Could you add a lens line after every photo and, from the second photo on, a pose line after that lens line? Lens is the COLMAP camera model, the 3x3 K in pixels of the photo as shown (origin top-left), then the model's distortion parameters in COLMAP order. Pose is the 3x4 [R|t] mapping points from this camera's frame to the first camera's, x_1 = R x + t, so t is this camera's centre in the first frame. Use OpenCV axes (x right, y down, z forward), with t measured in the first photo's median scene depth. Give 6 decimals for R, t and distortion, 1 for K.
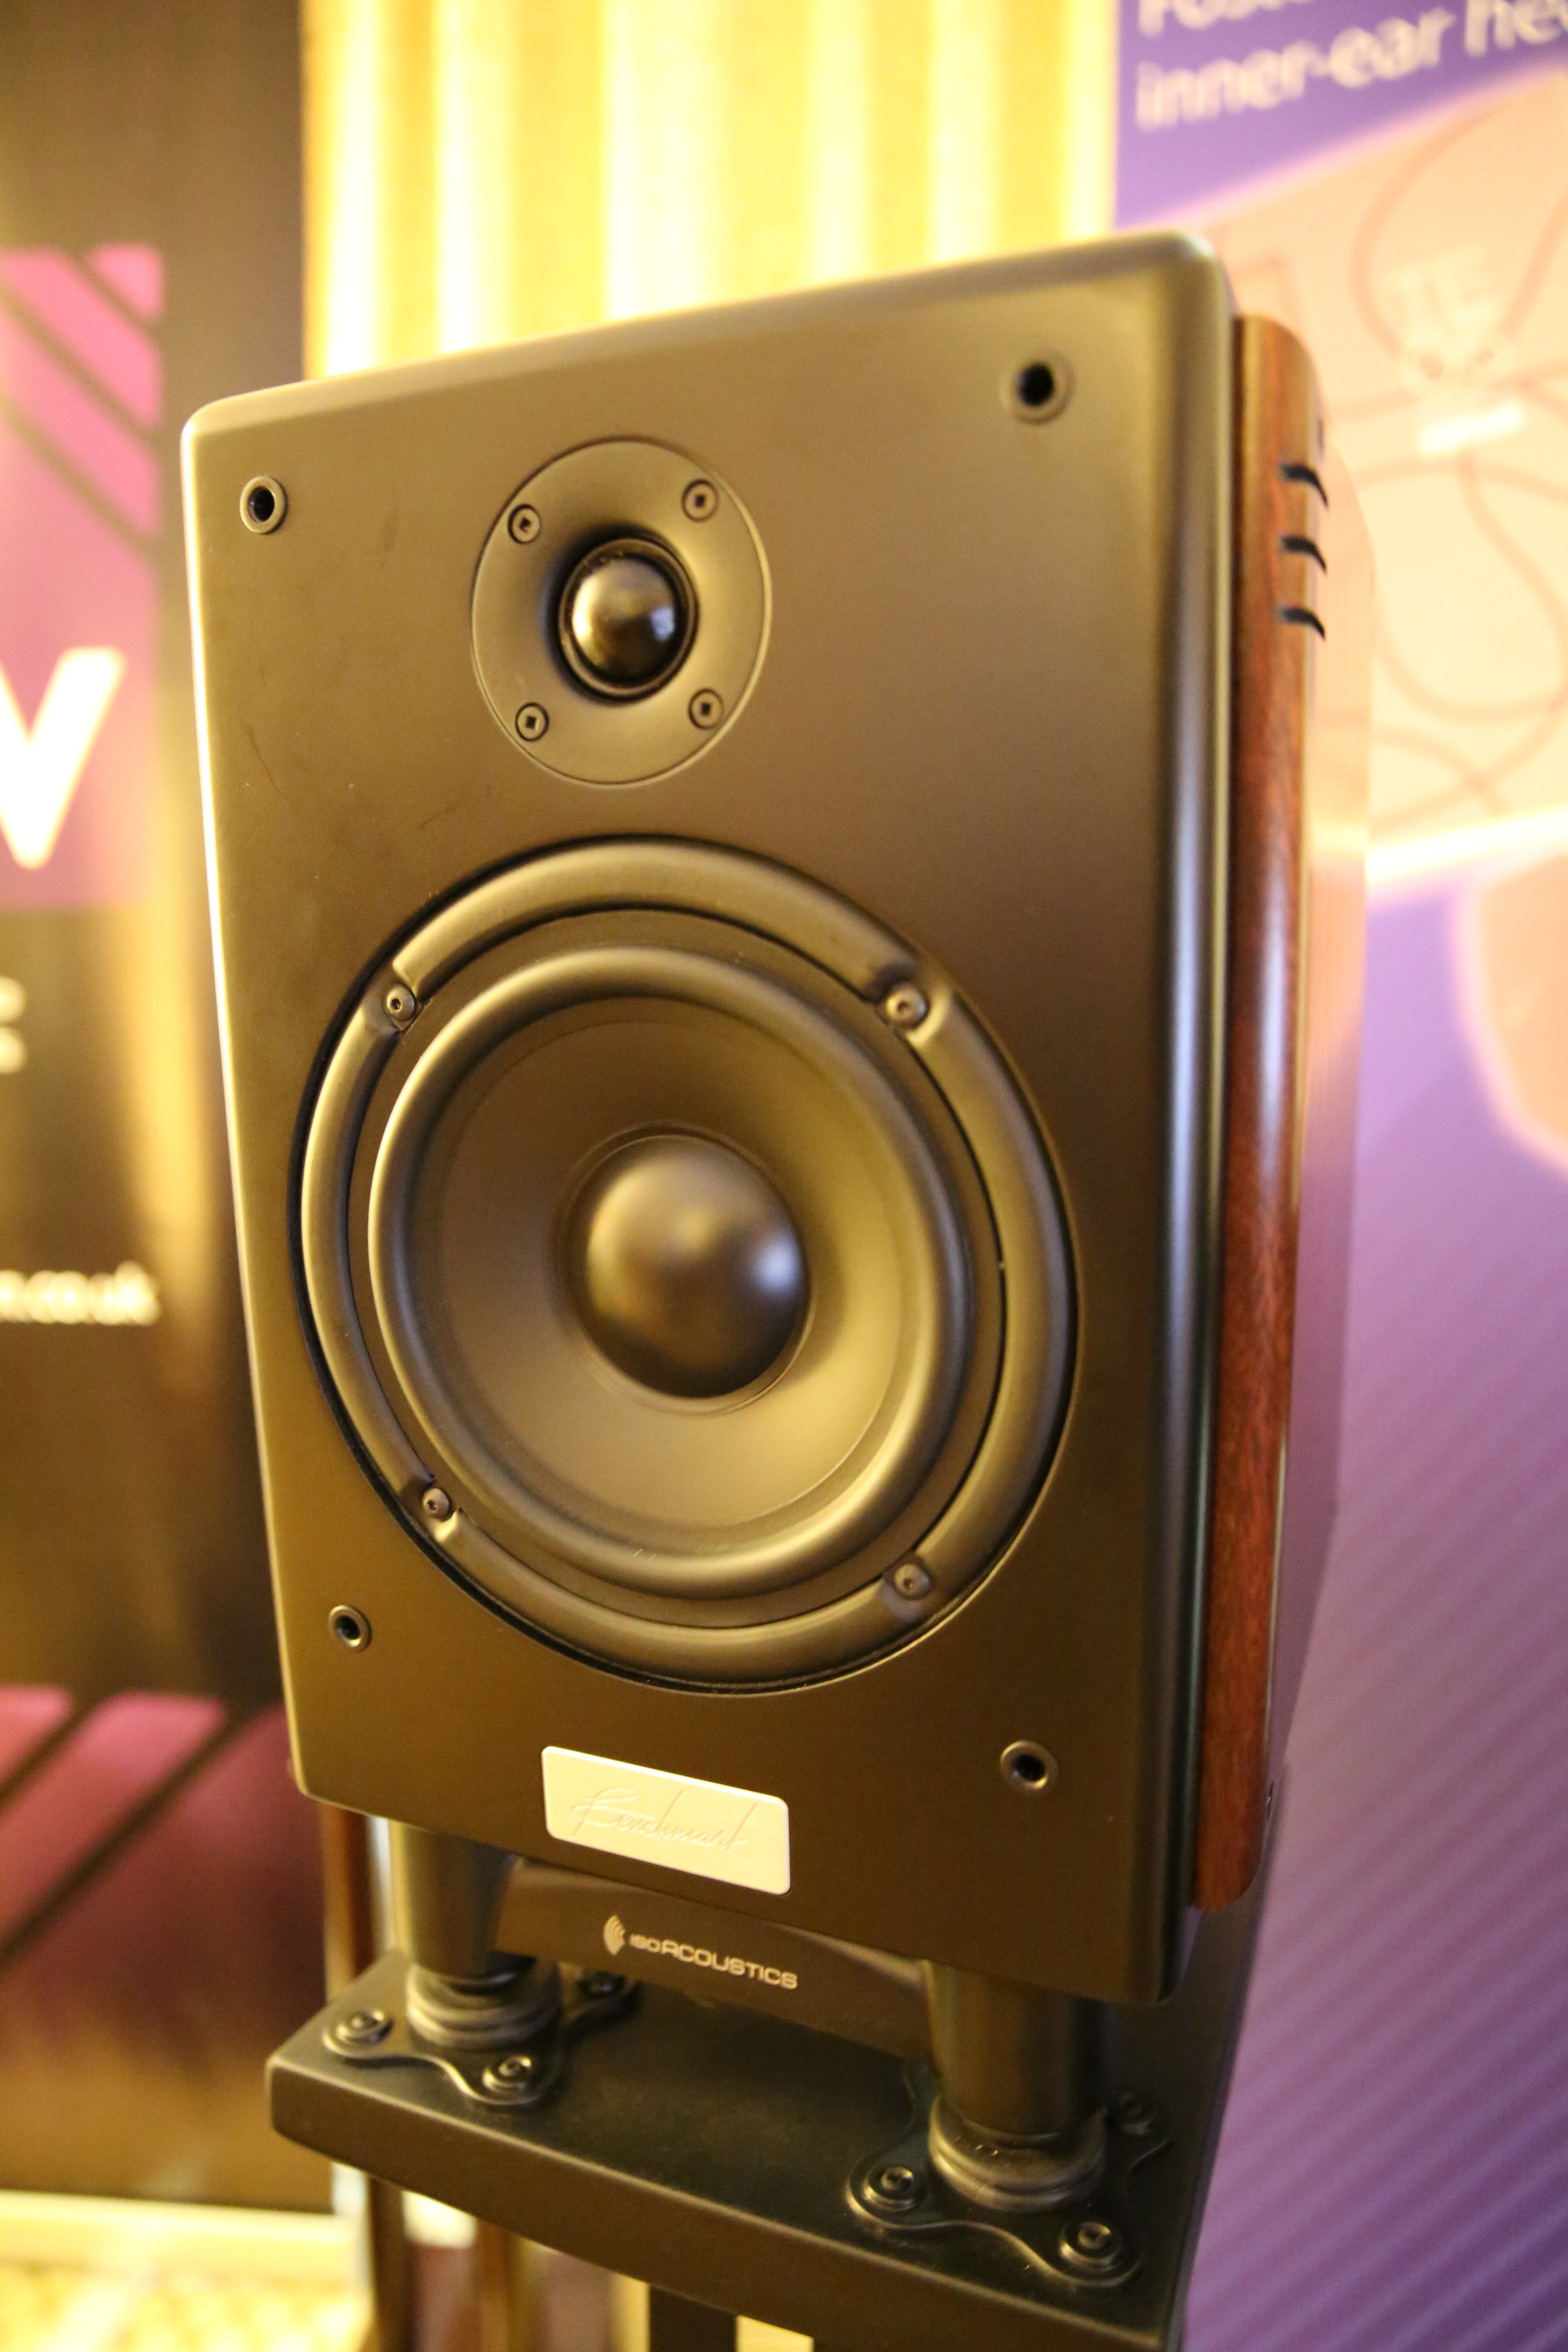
lens RADIAL K [[1749.3, 0, 784.0], [0, 1749.3, 1176.0], [0, 0, 1]] dist [0.000797, 0.000359]
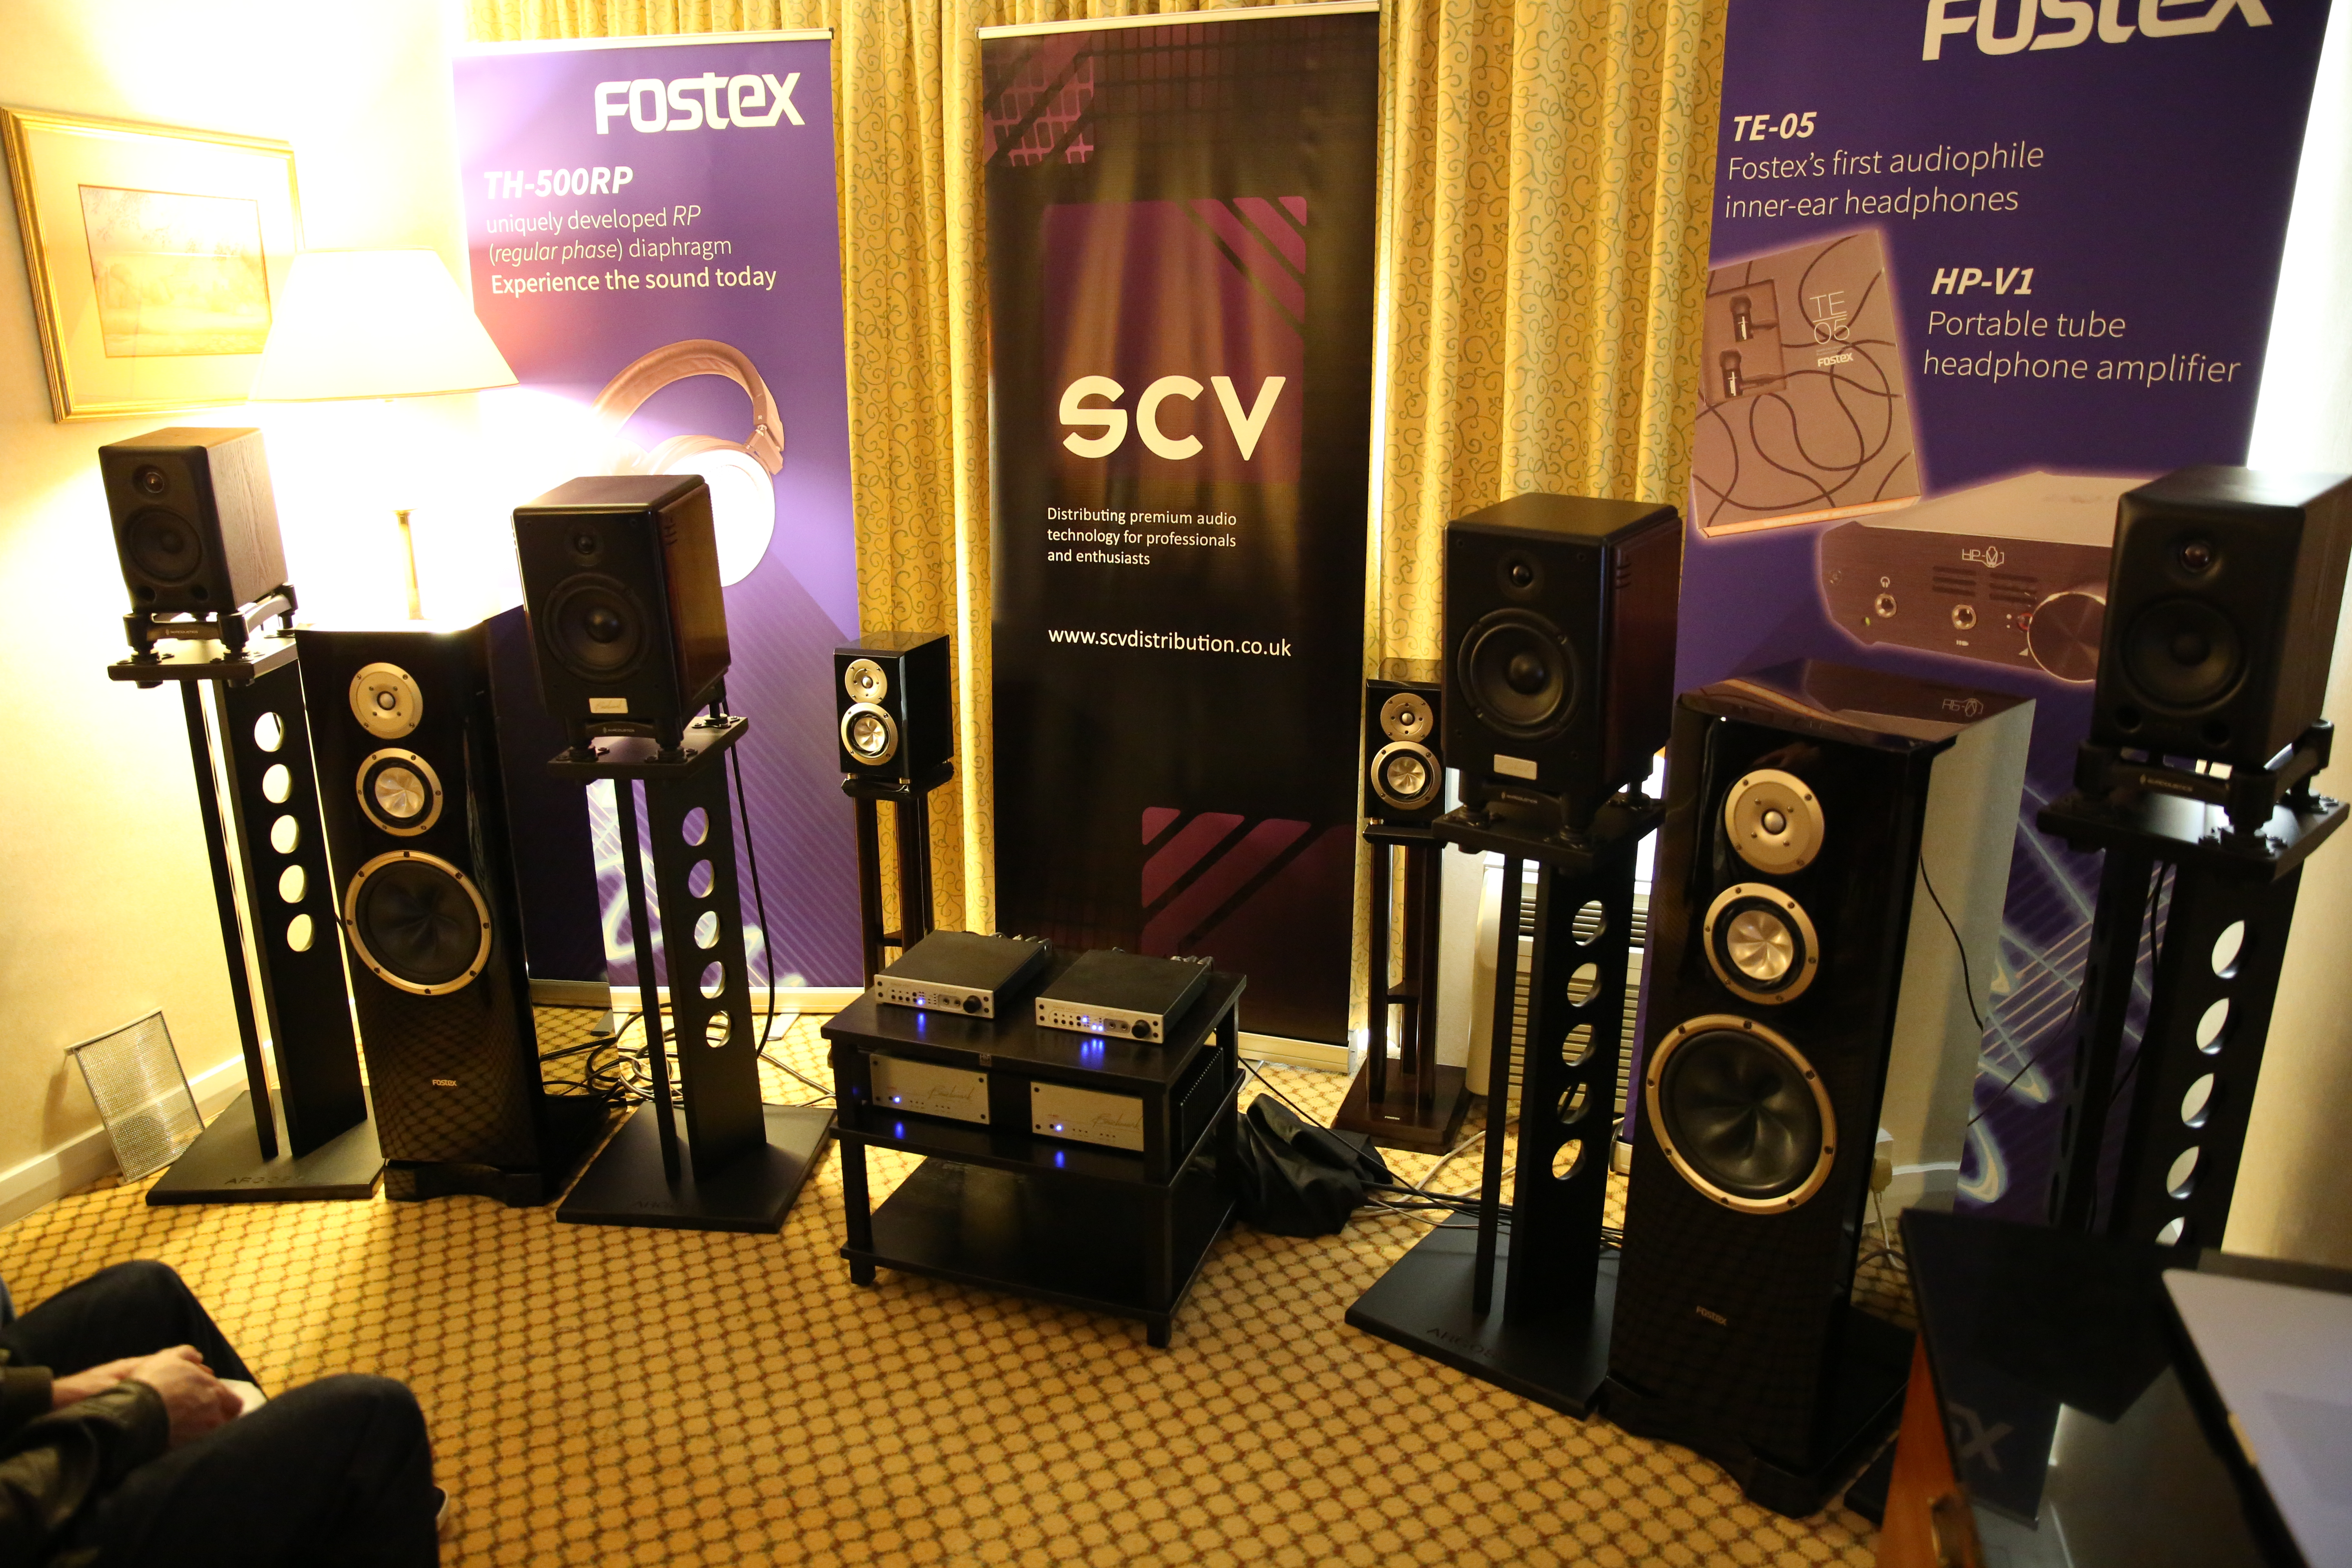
lens RADIAL K [[1568.8, 0, 1176.0], [0, 1568.8, 784.0], [0, 0, 1]] dist [0.000156, -0.000177]
pose [[0.968045, 0.062677, -0.242816, 0.099157], [-0.023849, 0.986884, 0.159662, -0.339503], [0.249638, -0.148769, 0.956843, -3.745401]]
